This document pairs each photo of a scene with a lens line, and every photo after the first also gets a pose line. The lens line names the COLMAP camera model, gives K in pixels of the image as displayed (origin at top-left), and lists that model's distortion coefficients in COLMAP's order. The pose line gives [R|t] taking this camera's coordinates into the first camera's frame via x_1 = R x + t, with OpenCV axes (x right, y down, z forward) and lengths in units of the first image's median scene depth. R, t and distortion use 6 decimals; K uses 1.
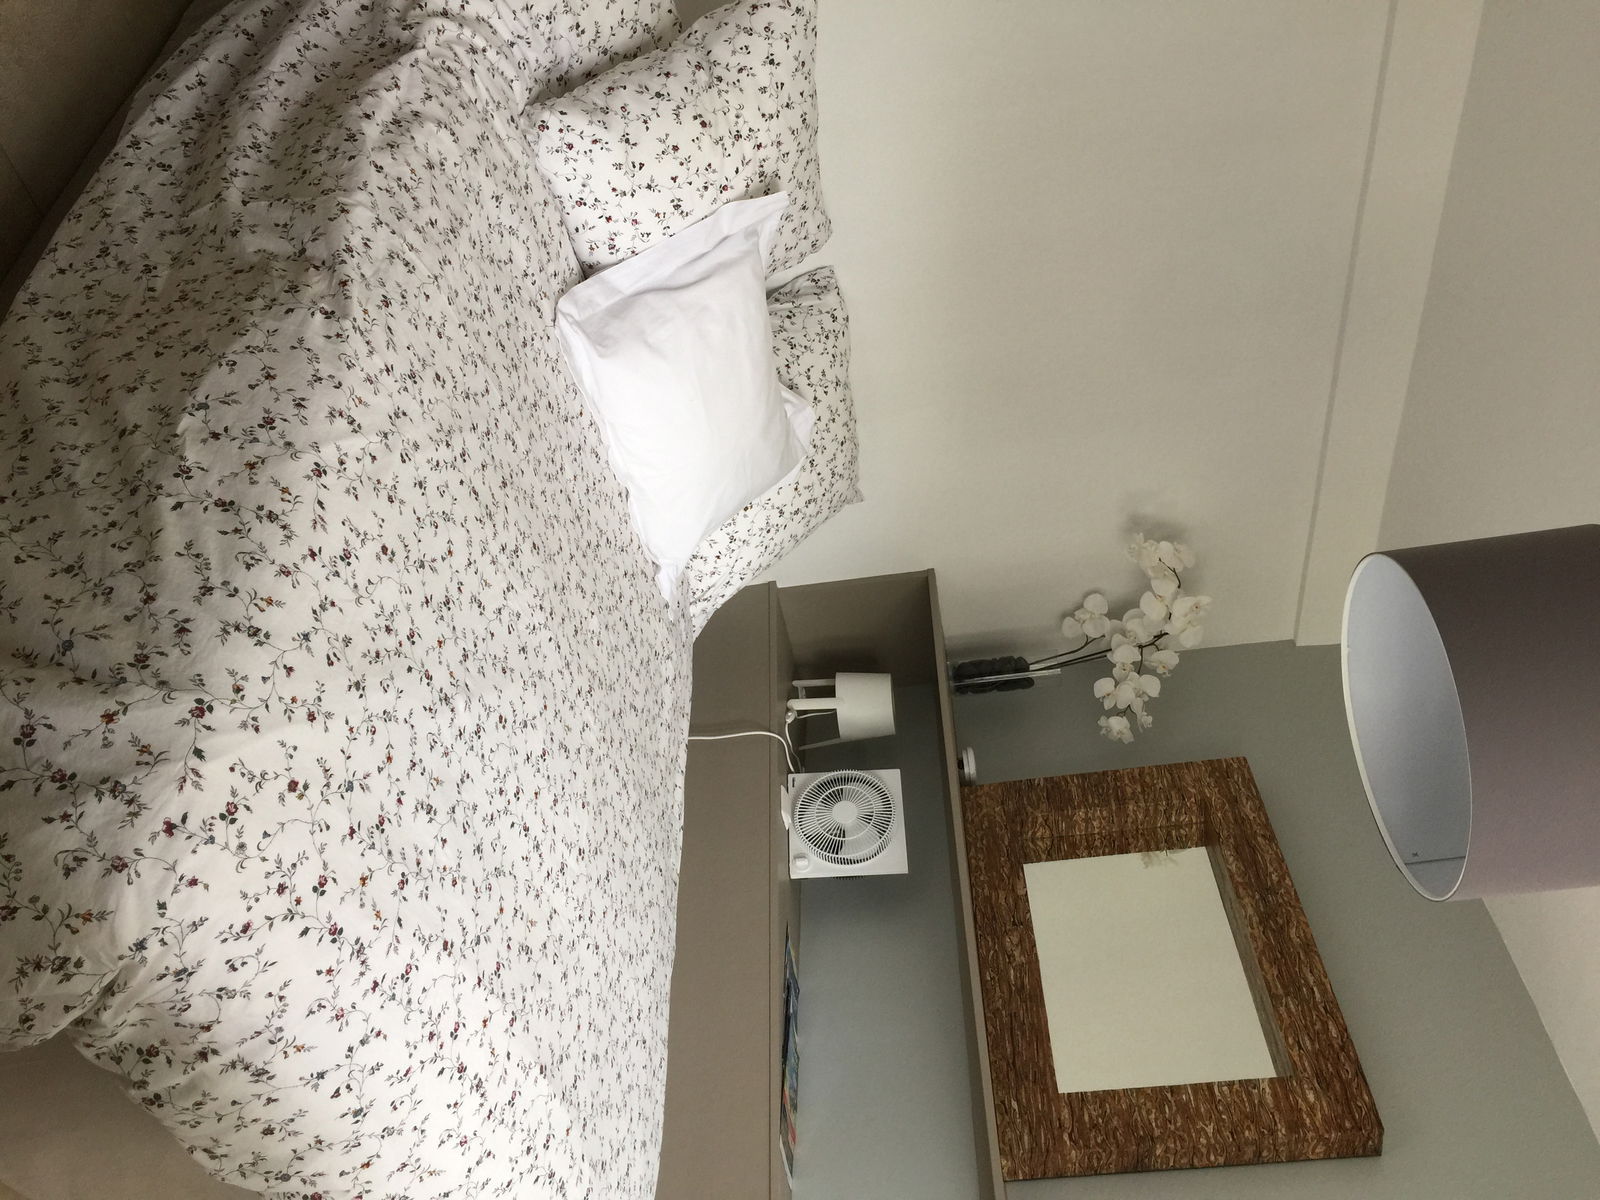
lens RADIAL K [[1370.8, 0, 800.0], [0, 1370.8, 600.0], [0, 0, 1]] dist [0.102156, -0.150950]
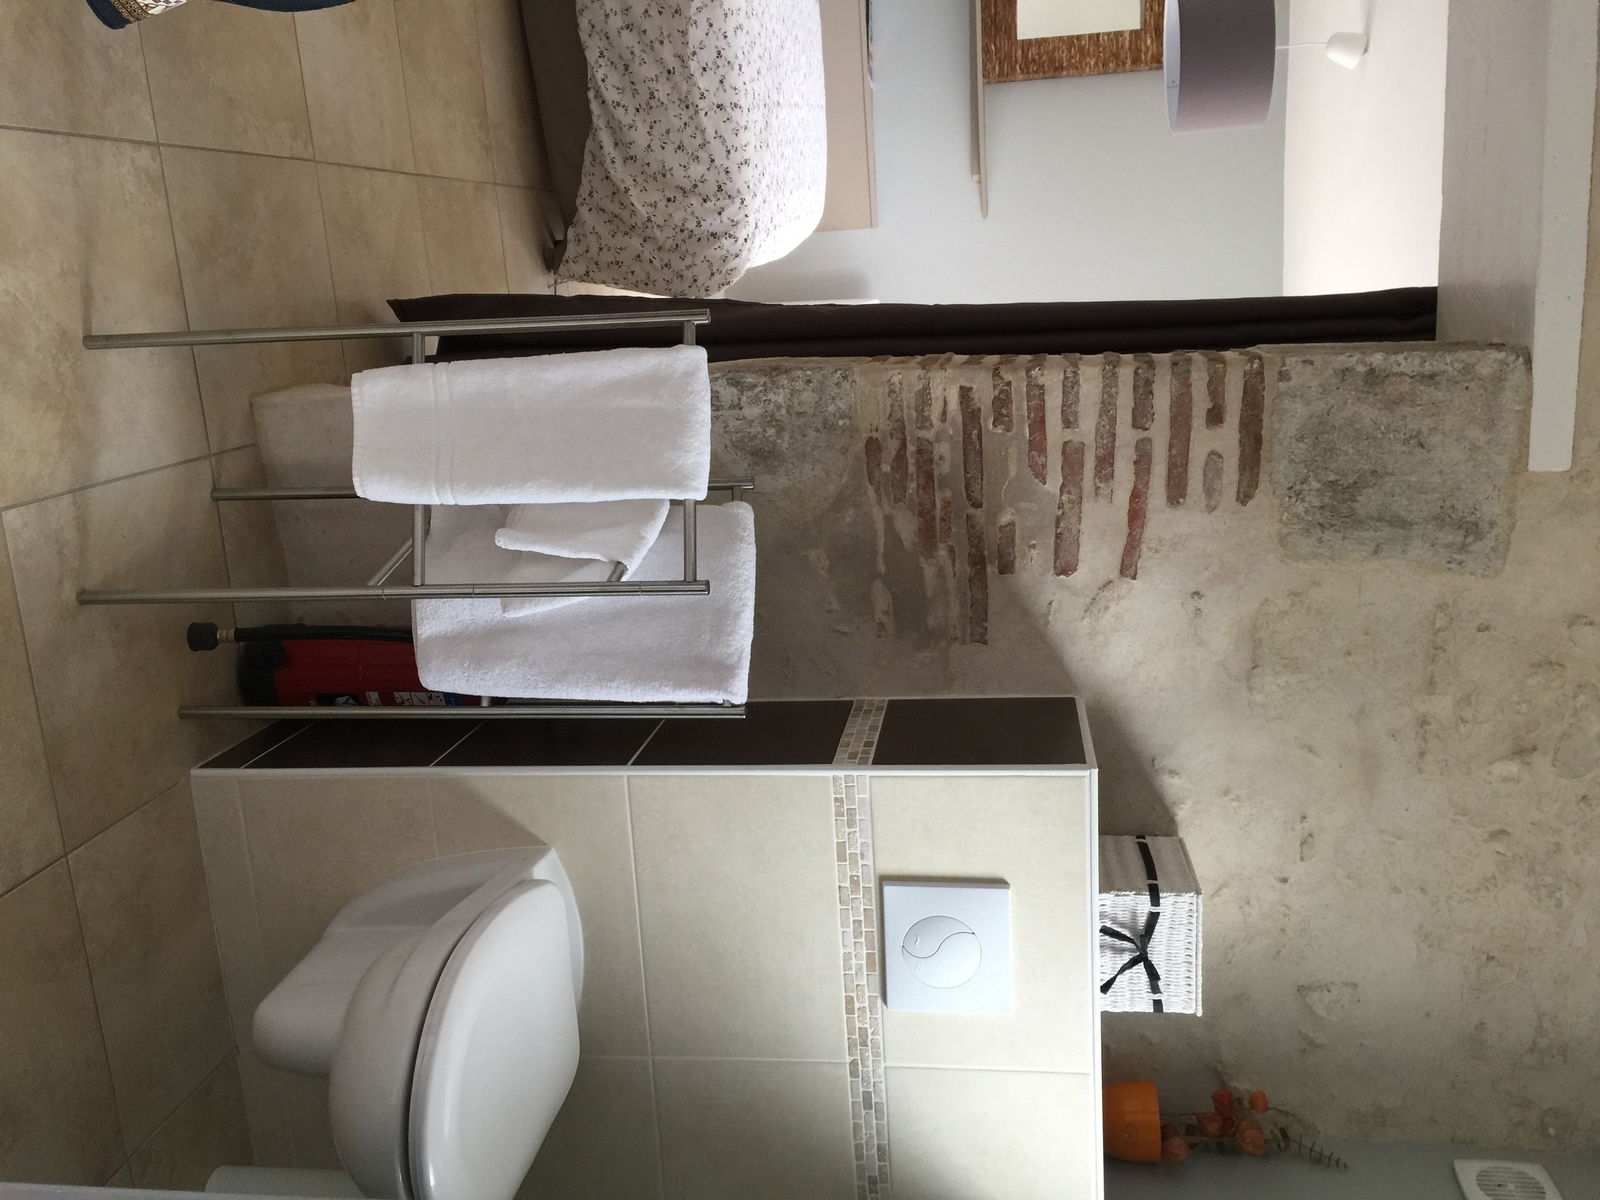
lens RADIAL K [[1375.7, 0, 800.0], [0, 1375.7, 600.0], [0, 0, 1]] dist [0.000364, 0.103814]
pose [[0.998149, -0.060777, 0.002146, -0.179435], [0.027044, 0.475201, 0.879462, -1.077954], [-0.054471, -0.877776, 0.475965, -0.610825]]
